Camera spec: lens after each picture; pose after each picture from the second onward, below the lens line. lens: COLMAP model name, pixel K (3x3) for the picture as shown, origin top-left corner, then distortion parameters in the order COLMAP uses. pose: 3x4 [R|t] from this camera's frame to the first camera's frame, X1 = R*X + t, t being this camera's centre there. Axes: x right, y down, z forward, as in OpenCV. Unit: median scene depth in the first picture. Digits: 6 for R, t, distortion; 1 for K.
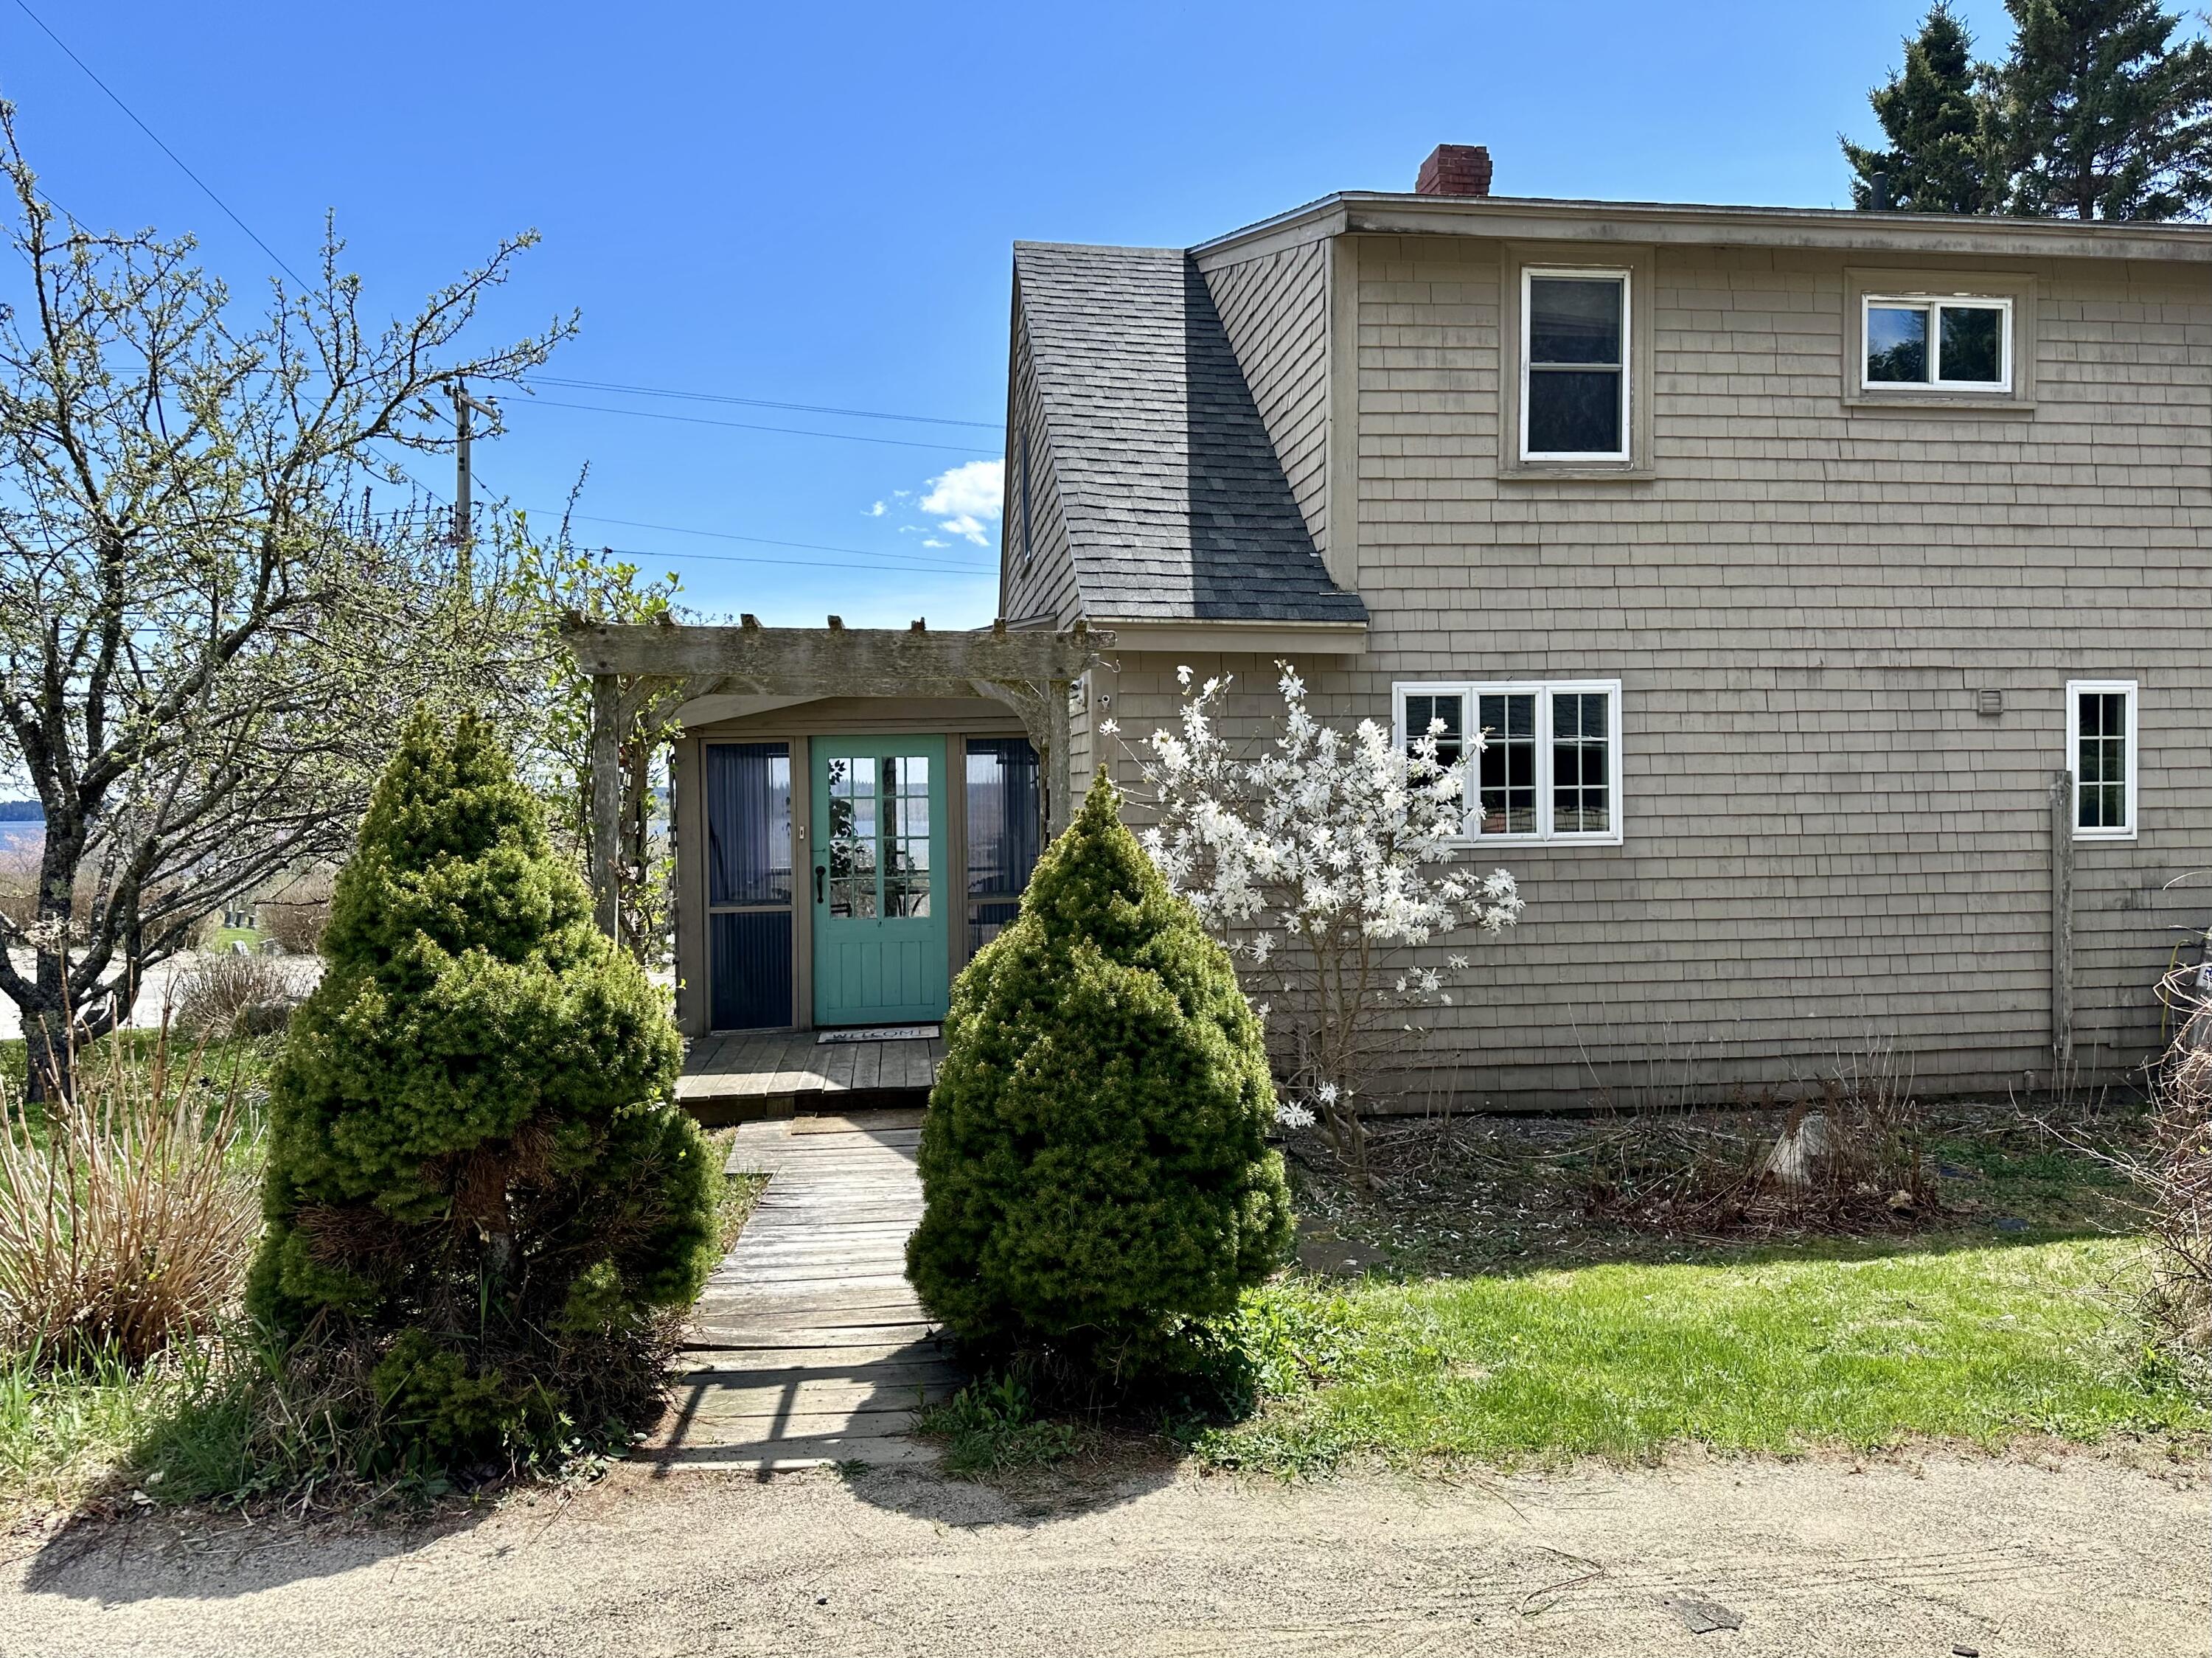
lens RADIAL K [[1552.9, 0, 1106.0], [0, 1552.9, 829.0], [0, 0, 1]] dist [0.042178, -0.068030]
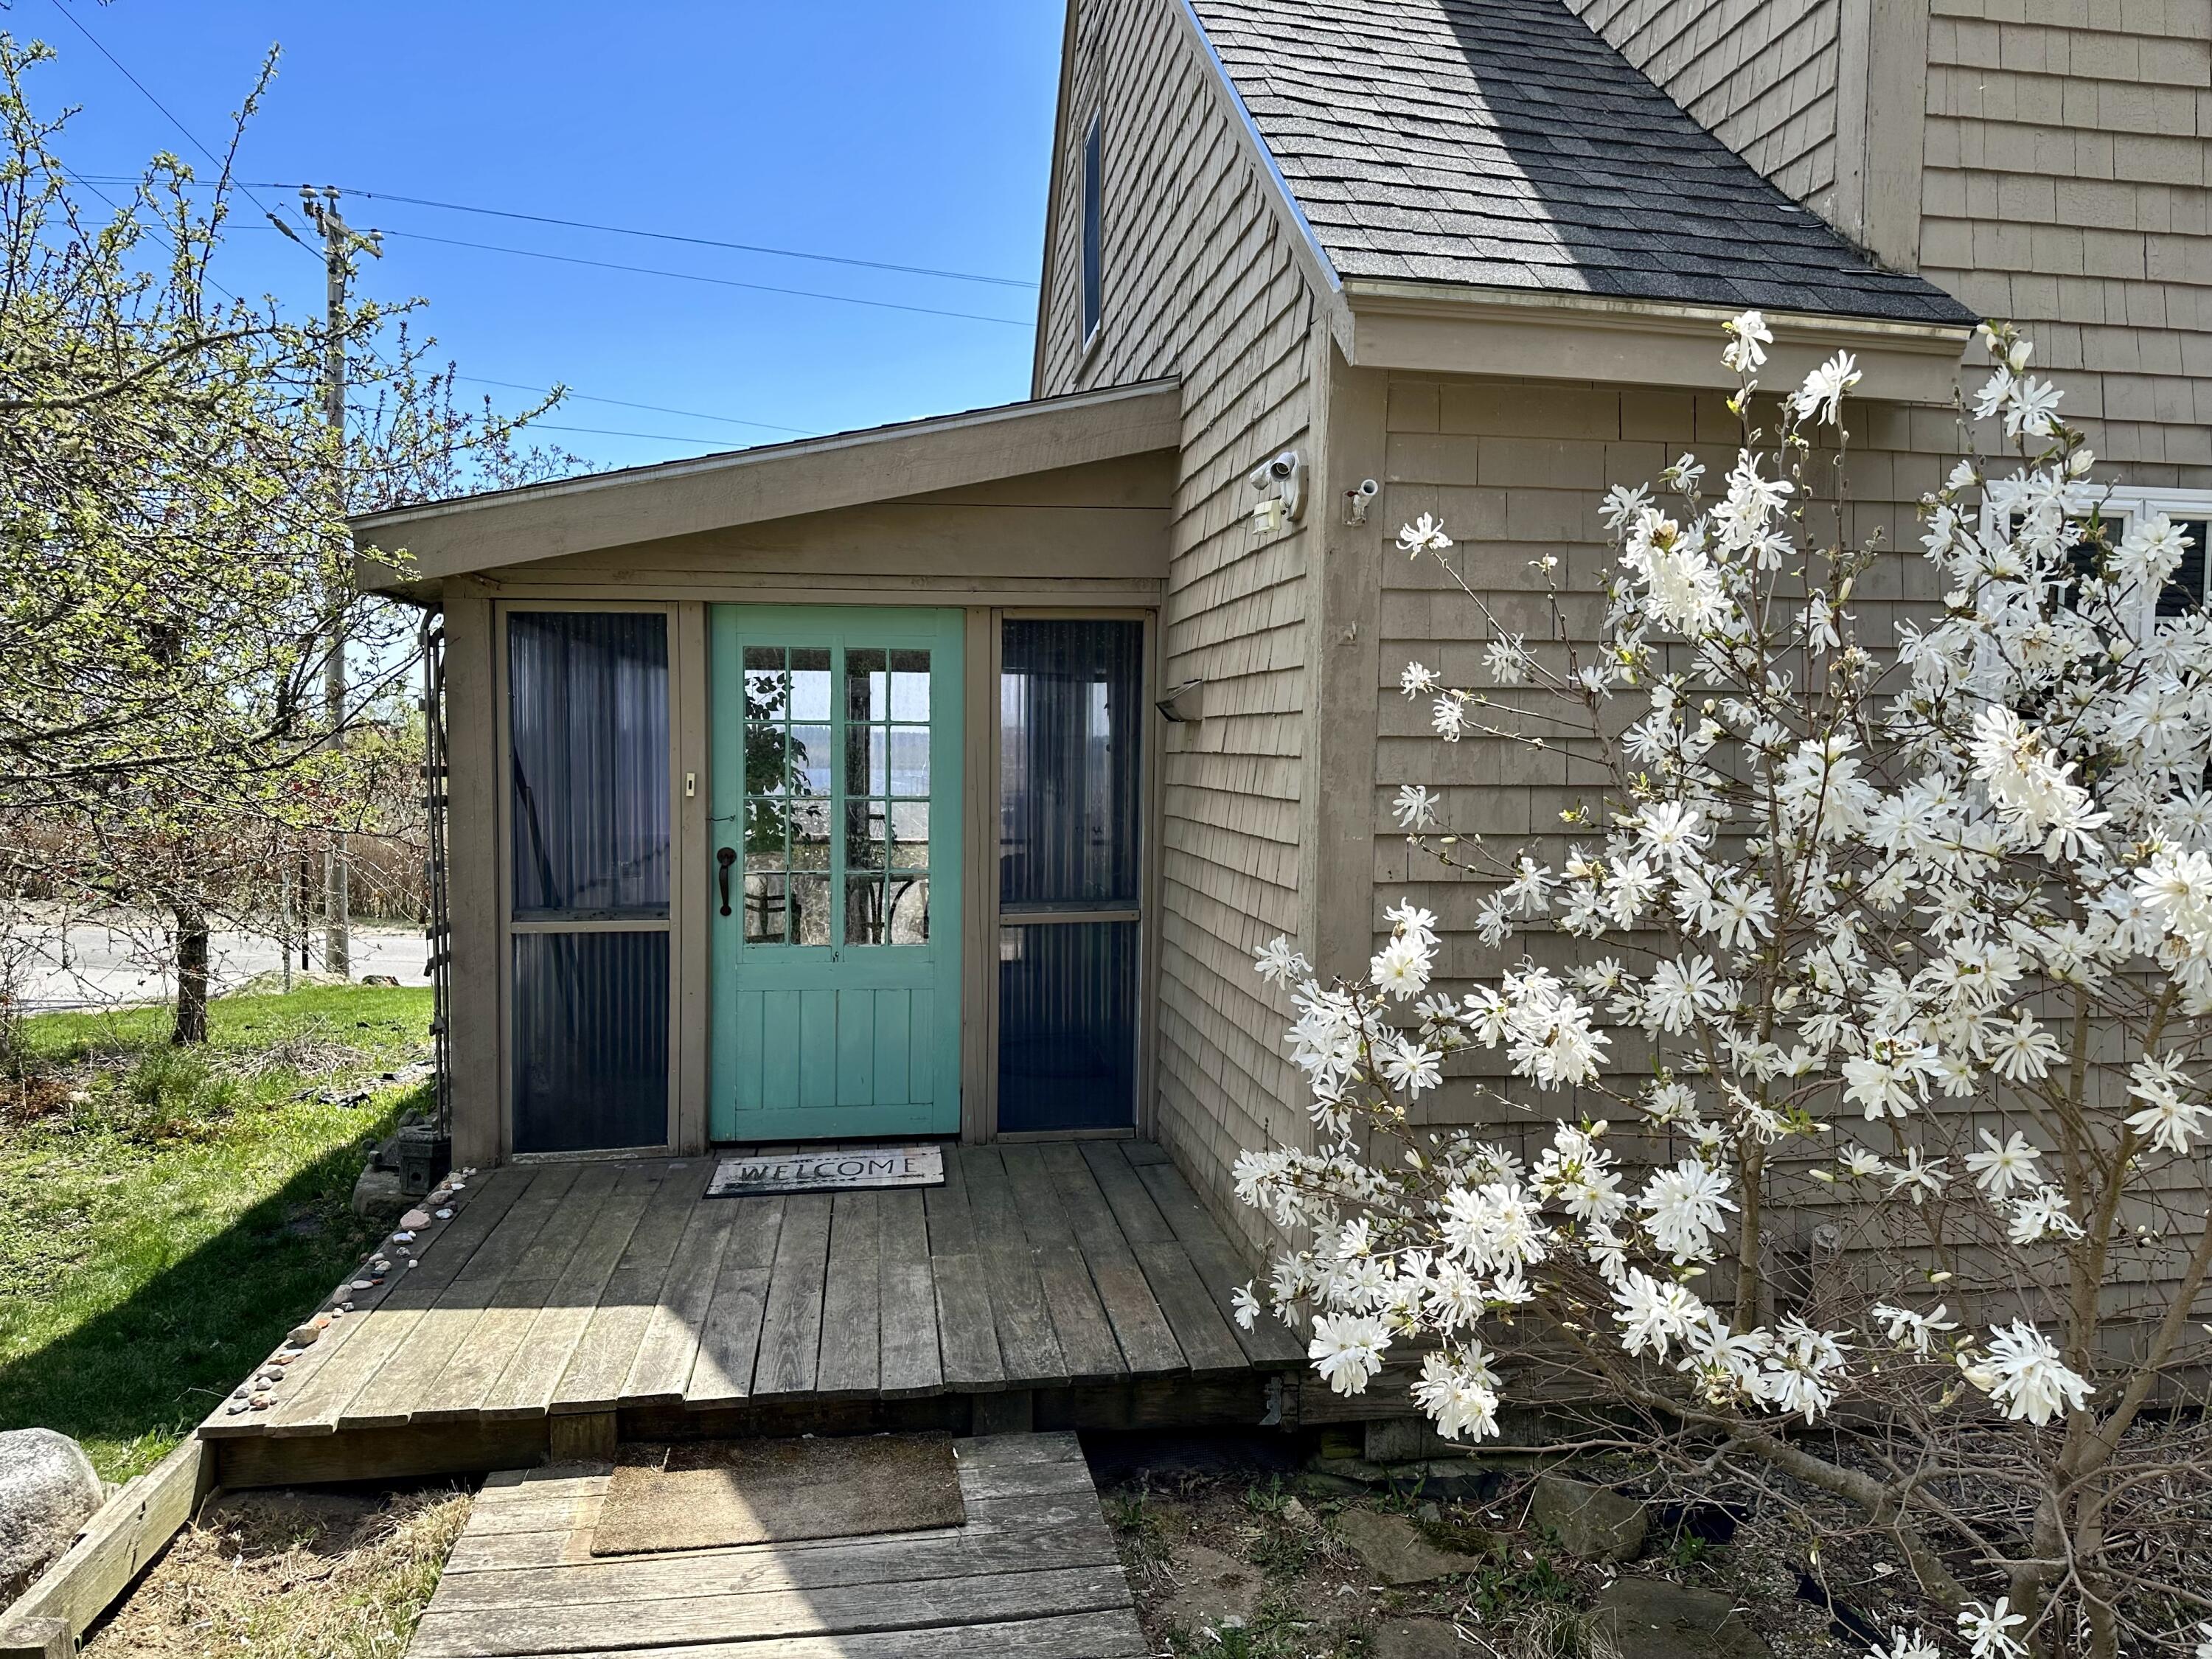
lens RADIAL K [[1553.0, 0, 1106.0], [0, 1553.0, 829.5], [0, 0, 1]] dist [0.042178, -0.068030]
pose [[0.999646, 0.021569, 0.015589, -0.072382], [-0.022065, 0.999231, 0.032398, -0.003177], [-0.014878, -0.032731, 0.999353, 0.546933]]
